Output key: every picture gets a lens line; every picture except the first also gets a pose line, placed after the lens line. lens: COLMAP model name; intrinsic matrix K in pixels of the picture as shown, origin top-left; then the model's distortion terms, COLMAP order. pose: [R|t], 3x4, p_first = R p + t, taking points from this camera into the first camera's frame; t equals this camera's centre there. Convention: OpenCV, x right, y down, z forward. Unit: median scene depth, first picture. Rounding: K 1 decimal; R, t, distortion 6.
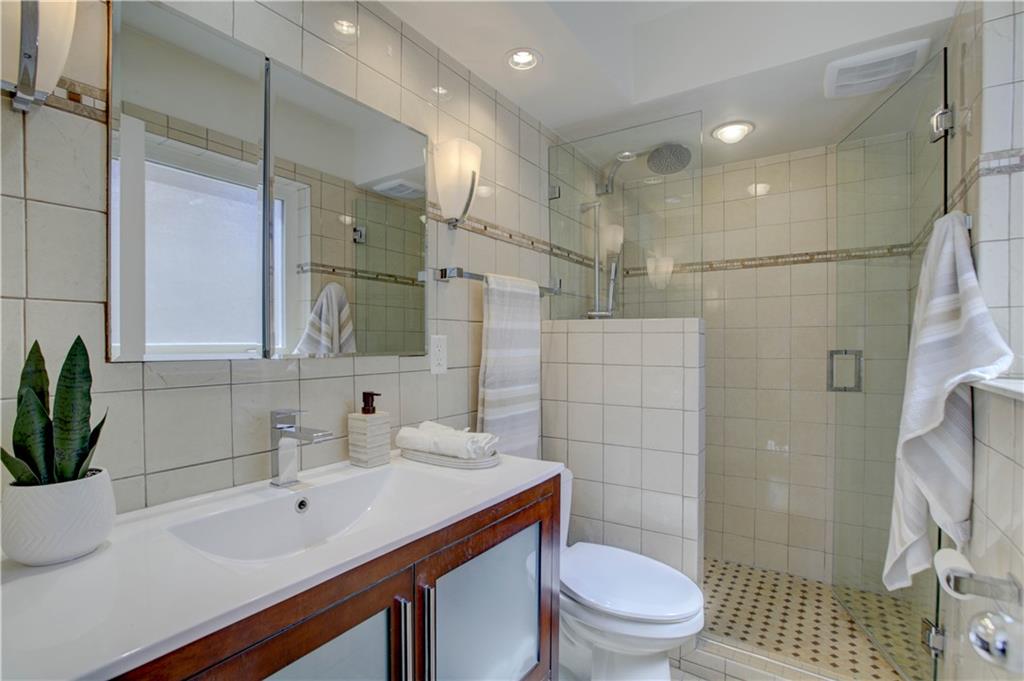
lens RADIAL K [[478.2, 0, 514.8], [0, 478.2, 352.6], [0, 0, 1]] dist [-0.053721, 0.016465]
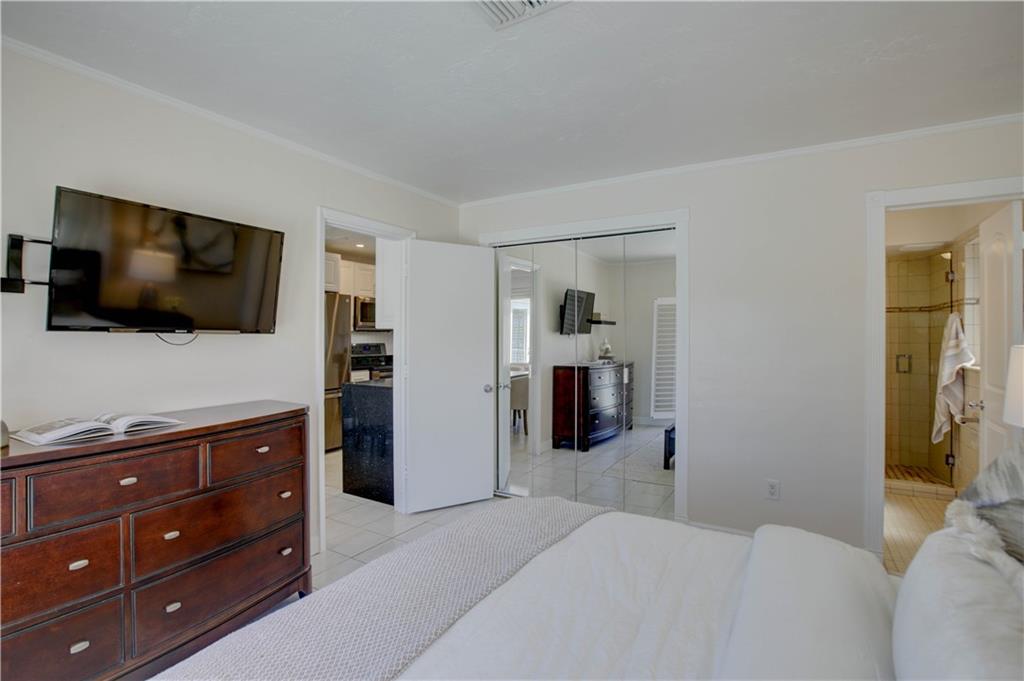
lens RADIAL K [[470.9, 0, 517.1], [0, 470.9, 338.5], [0, 0, 1]] dist [-0.049846, 0.017655]
pose [[0.999192, -0.004099, 0.039977, -2.195118], [0.004817, 0.999828, -0.017884, -0.093066], [-0.039897, 0.018063, 0.999041, -2.014832]]
